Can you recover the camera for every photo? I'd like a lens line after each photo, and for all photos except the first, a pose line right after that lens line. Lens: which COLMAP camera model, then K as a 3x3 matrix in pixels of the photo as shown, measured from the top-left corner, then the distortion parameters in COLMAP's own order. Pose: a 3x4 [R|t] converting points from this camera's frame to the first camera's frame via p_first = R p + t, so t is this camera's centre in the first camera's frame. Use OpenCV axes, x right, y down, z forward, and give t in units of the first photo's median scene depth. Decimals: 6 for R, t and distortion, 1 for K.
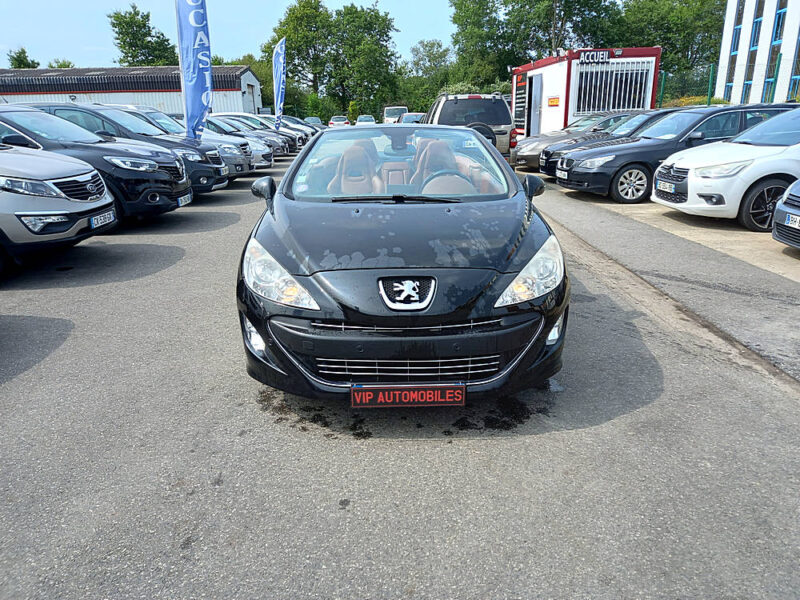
lens RADIAL K [[586.2, 0, 402.2], [0, 586.2, 300.4], [0, 0, 1]] dist [0.034488, -0.024323]
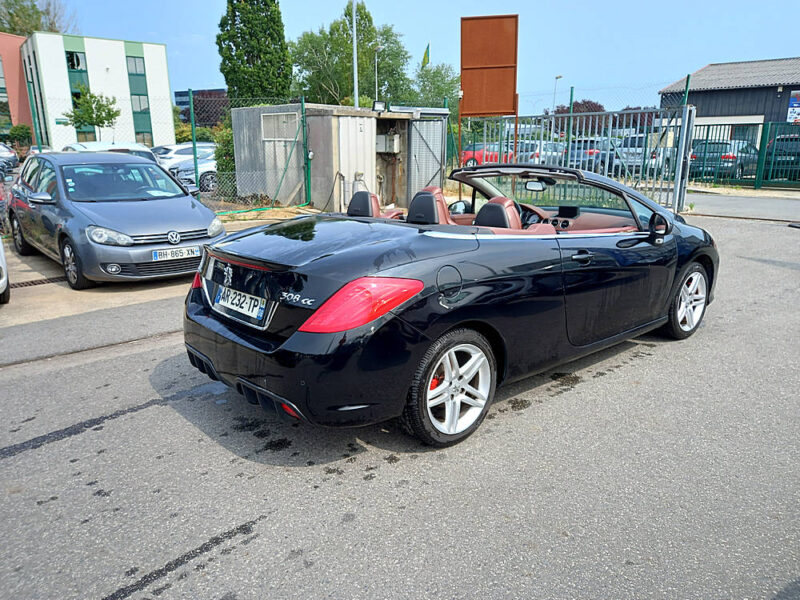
lens RADIAL K [[586.2, 0, 402.7], [0, 586.2, 300.0], [0, 0, 1]] dist [0.034488, -0.024323]
pose [[-0.637017, -0.177132, 0.750222, -0.185855], [0.246930, 0.875065, 0.416277, -0.155096], [-0.730229, 0.450428, -0.513693, 0.484915]]
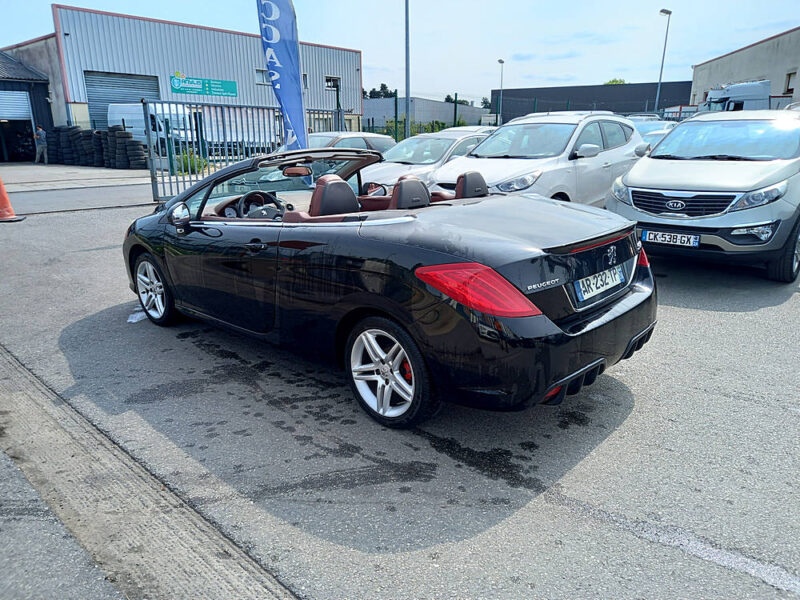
lens RADIAL K [[586.2, 0, 402.6], [0, 586.2, 302.0], [0, 0, 1]] dist [0.034488, -0.024323]
pose [[-0.701717, 0.215678, -0.679025, 0.172759], [-0.196350, 0.857624, 0.475319, -0.160410], [0.684864, 0.466866, -0.559461, 0.491409]]
